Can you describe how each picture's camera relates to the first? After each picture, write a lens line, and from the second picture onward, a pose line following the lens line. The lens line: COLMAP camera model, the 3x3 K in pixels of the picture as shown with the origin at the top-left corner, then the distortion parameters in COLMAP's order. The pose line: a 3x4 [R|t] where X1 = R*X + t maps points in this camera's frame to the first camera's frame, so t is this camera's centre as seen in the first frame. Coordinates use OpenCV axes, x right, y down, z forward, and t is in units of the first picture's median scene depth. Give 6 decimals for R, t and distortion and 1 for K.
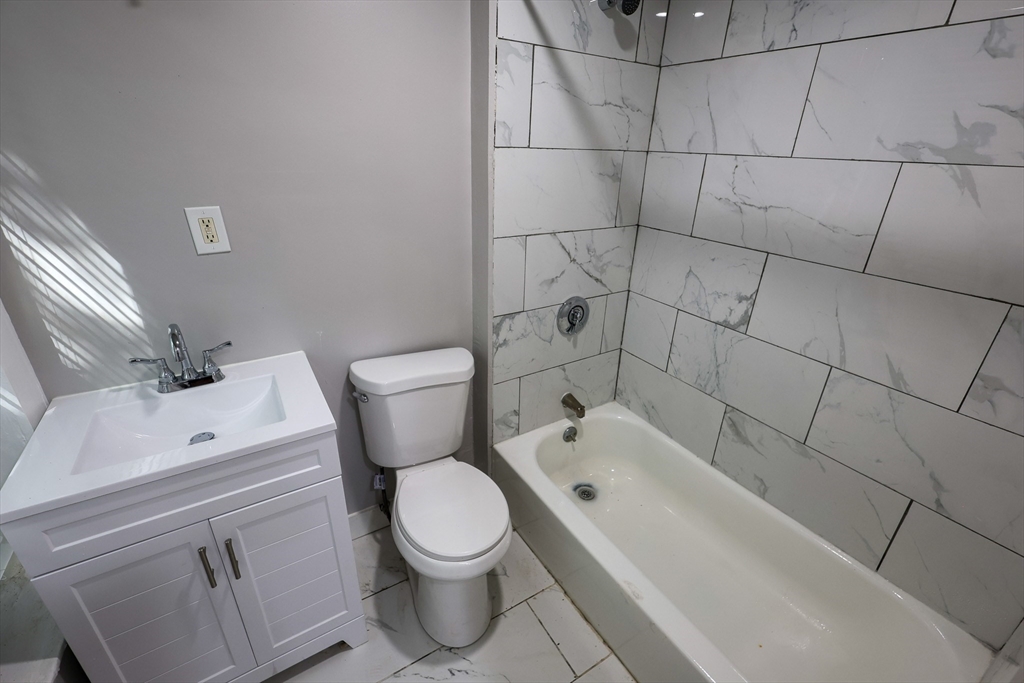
lens RADIAL K [[443.0, 0, 513.2], [0, 443.0, 342.3], [0, 0, 1]] dist [-0.003698, -0.001383]
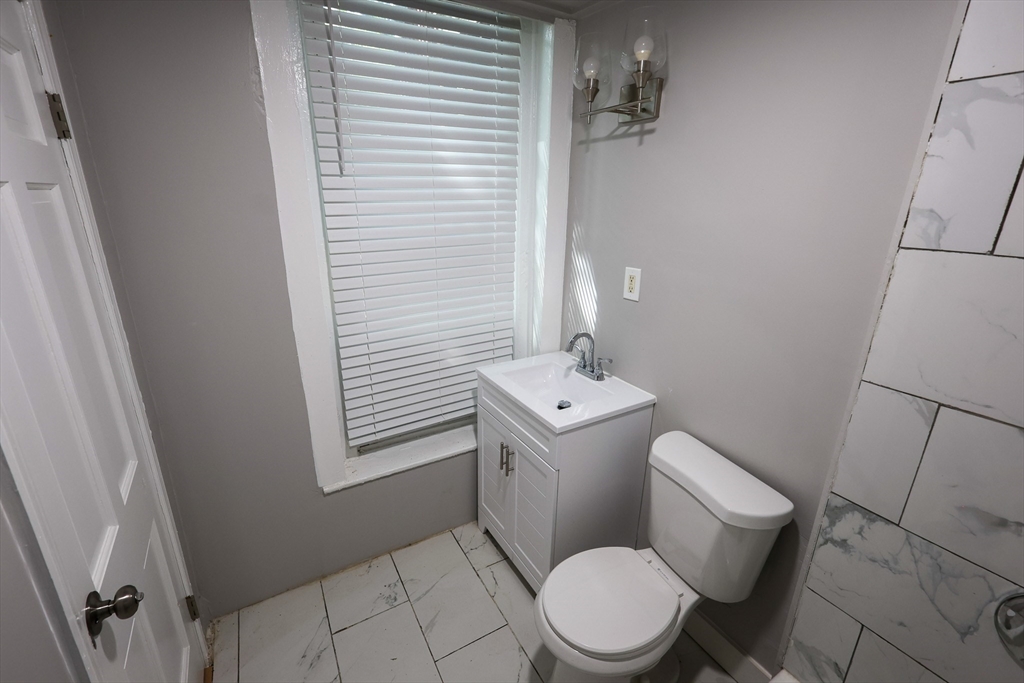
lens RADIAL K [[443.0, 0, 509.3], [0, 443.0, 339.2], [0, 0, 1]] dist [-0.003698, -0.001383]
pose [[-0.028299, 0.280782, -0.959354, 0.933498], [-0.418183, 0.868391, 0.266495, -0.401539], [0.907922, 0.408727, 0.092844, 0.750373]]
